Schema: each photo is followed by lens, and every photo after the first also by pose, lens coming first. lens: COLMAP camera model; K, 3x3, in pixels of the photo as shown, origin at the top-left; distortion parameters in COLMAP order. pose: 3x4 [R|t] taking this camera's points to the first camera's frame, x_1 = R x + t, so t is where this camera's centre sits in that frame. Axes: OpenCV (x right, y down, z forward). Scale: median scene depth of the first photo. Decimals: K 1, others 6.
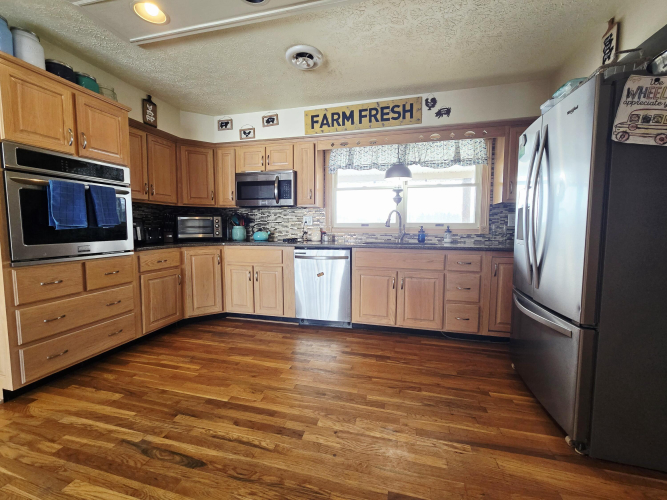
lens RADIAL K [[276.1, 0, 353.6], [0, 276.1, 245.5], [0, 0, 1]] dist [-0.000154, -0.000891]
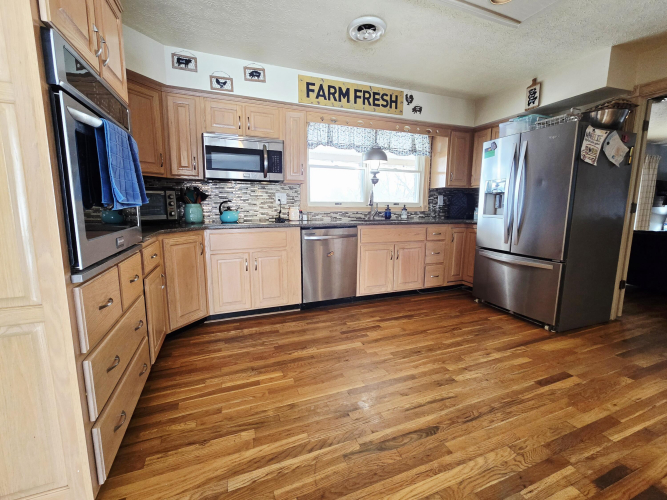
lens RADIAL K [[276.1, 0, 348.9], [0, 276.1, 244.1], [0, 0, 1]] dist [-0.000154, -0.000891]
pose [[0.816925, -0.077919, 0.571456, -0.641124], [0.035415, 0.995739, 0.085144, -0.012571], [-0.575655, -0.049319, 0.816204, 0.161914]]
